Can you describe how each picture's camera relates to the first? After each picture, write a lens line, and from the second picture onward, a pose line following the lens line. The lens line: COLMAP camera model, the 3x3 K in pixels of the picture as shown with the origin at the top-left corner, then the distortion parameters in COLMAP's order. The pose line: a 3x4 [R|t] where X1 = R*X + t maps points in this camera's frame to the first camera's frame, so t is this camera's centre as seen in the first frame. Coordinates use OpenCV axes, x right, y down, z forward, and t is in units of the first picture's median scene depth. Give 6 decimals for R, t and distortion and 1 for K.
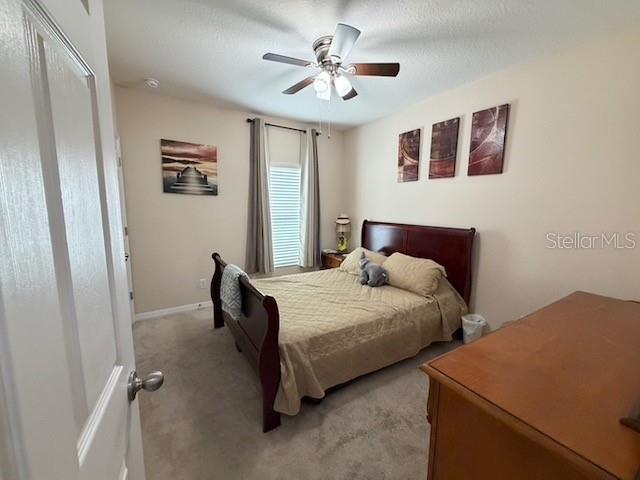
lens RADIAL K [[256.9, 0, 318.2], [0, 256.9, 238.9], [0, 0, 1]] dist [0.000888, 0.000212]
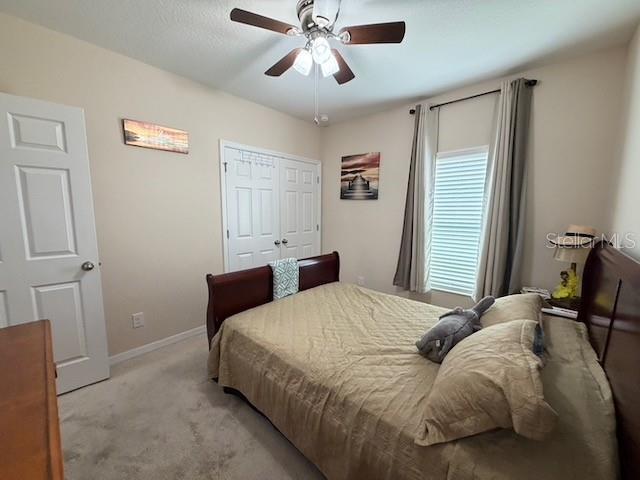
lens RADIAL K [[256.9, 0, 319.1], [0, 256.9, 240.0], [0, 0, 1]] dist [0.000888, 0.000212]
pose [[0.271796, 0.106330, -0.956463, 0.569763], [-0.130482, 0.988771, 0.072843, -0.057750], [0.953468, 0.105003, 0.282618, 0.541001]]
